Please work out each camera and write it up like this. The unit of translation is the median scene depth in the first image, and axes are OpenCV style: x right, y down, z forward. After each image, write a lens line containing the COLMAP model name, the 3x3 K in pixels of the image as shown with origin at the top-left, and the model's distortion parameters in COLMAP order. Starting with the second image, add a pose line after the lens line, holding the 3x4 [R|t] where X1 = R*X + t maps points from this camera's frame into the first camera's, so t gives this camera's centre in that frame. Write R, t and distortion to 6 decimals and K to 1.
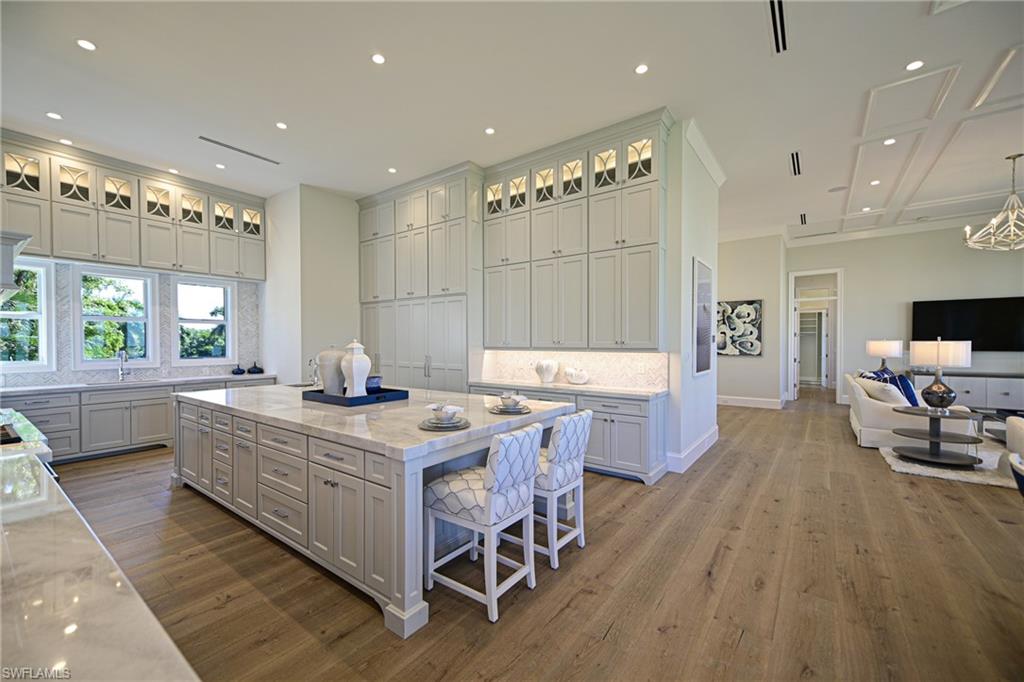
lens RADIAL K [[396.3, 0, 512.0], [0, 396.3, 341.0], [0, 0, 1]] dist [0.000684, 0.000214]
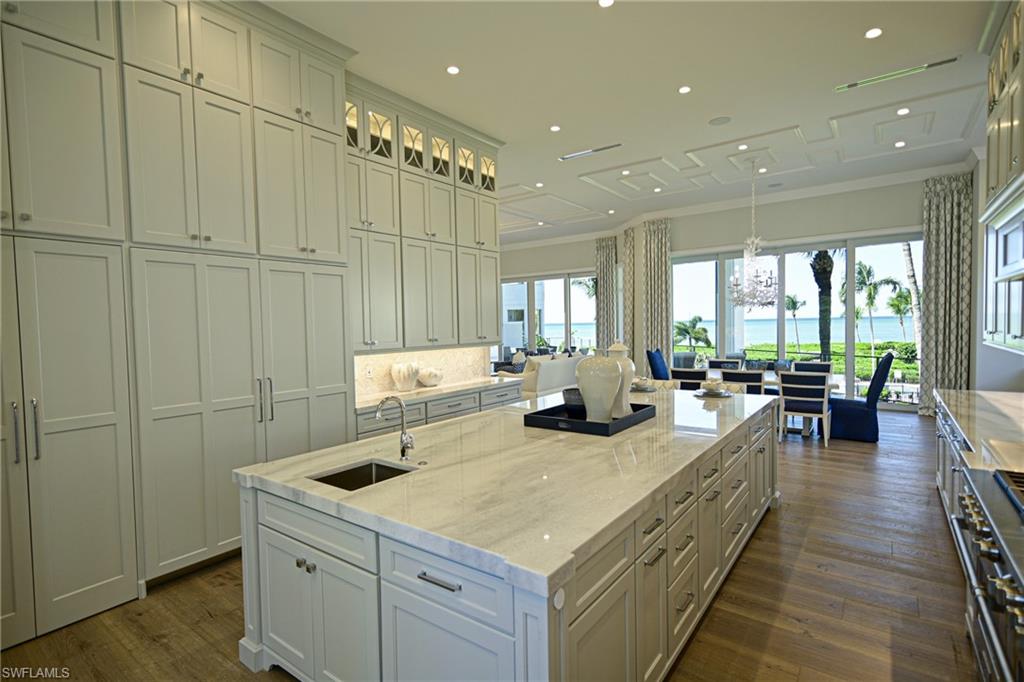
lens RADIAL K [[502.2, 0, 511.4], [0, 502.2, 315.8], [0, 0, 1]] dist [0.037753, 0.000310]
pose [[0.012785, 0.015225, 0.999802, -1.007340], [0.012324, 0.999806, -0.015382, -0.030936], [-0.999842, 0.012518, 0.012595, 0.843617]]
